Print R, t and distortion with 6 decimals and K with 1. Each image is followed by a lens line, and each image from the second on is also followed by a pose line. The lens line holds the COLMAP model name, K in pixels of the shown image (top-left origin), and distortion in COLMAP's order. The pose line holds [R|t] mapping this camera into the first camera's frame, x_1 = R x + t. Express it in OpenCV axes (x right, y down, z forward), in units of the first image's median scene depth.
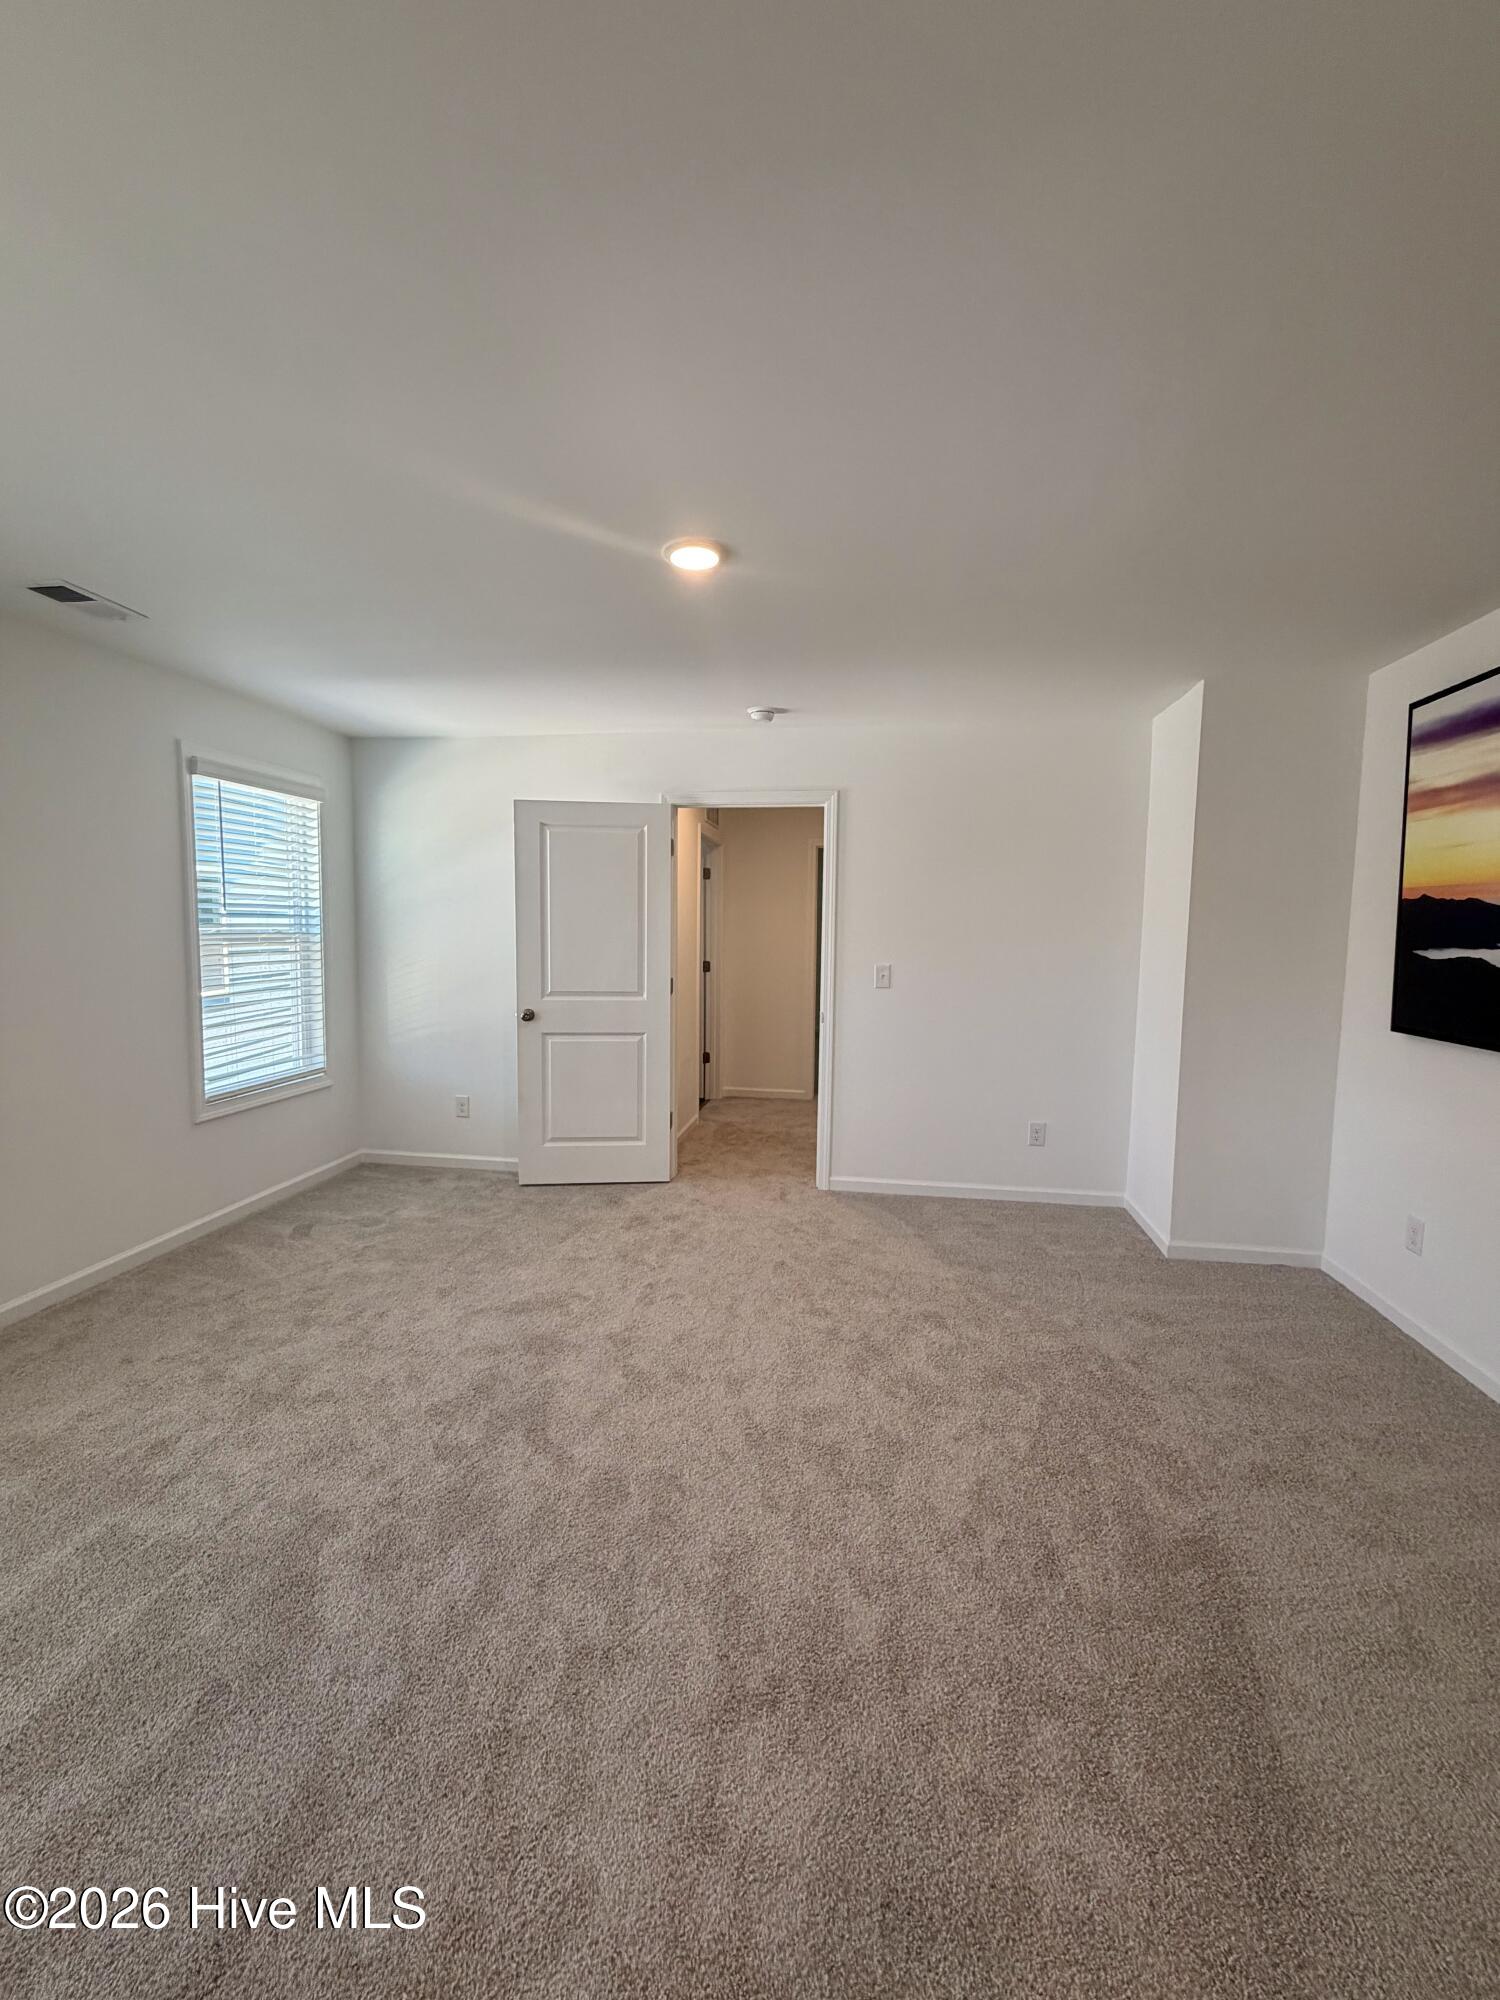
lens RADIAL K [[798.2, 0, 748.9], [0, 798.2, 994.7], [0, 0, 1]] dist [-0.000856, 0.000440]
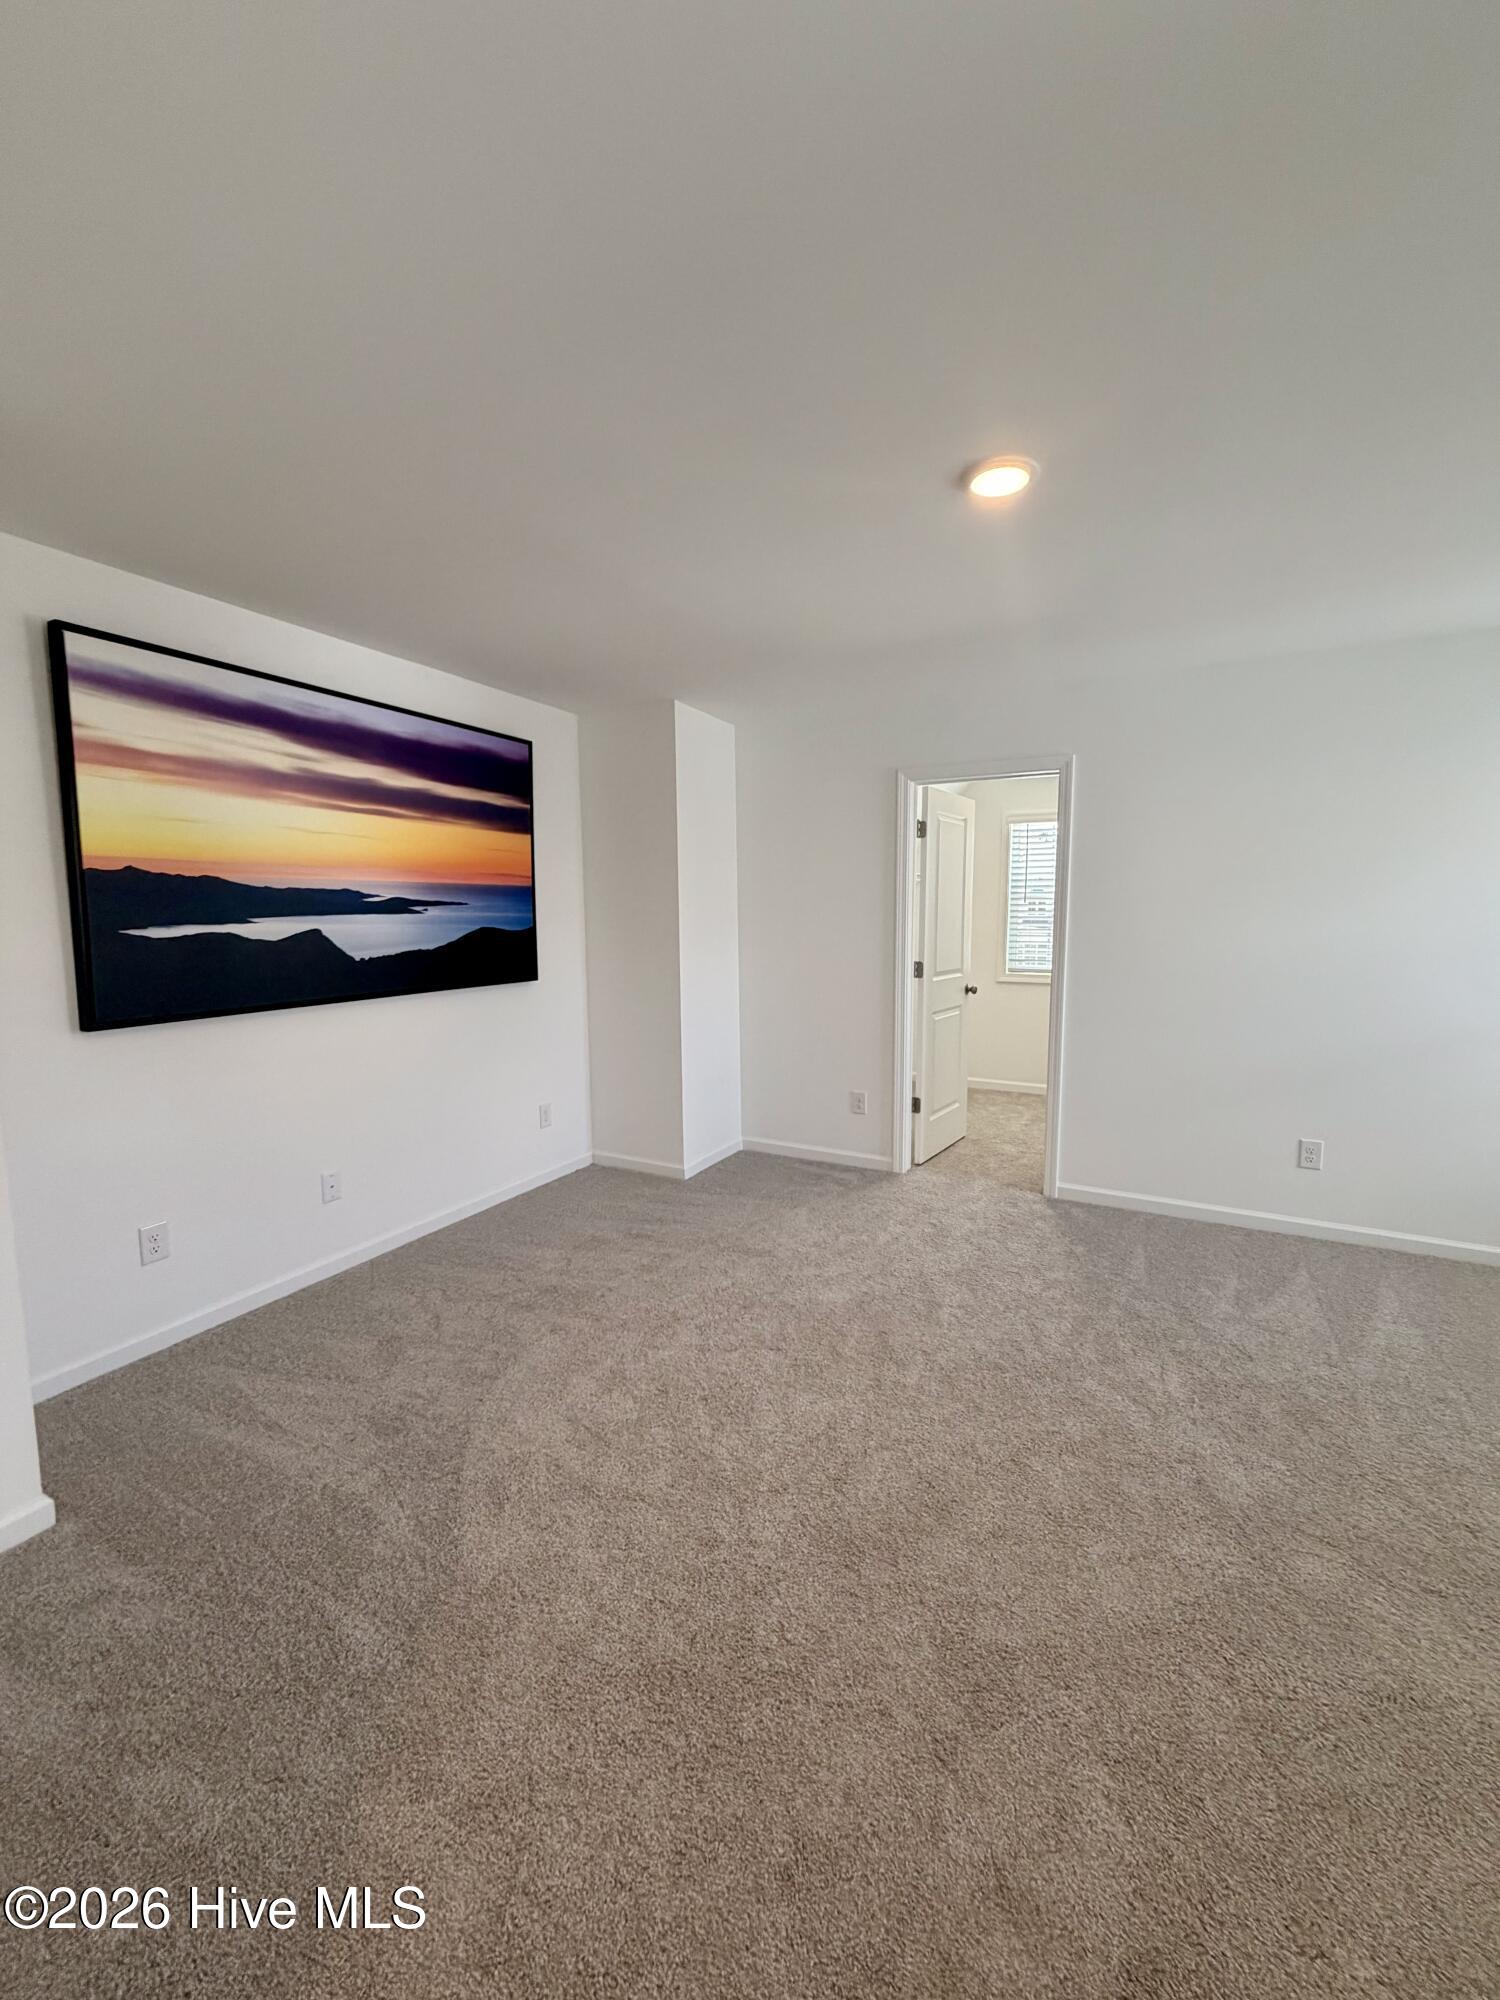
lens RADIAL K [[798.2, 0, 749.6], [0, 798.2, 995.5], [0, 0, 1]] dist [-0.000856, 0.000440]
pose [[-0.942810, -0.042818, 0.330568, -0.103767], [0.022749, 0.981138, 0.191968, -0.145512], [-0.332553, 0.188509, -0.924052, 1.687854]]
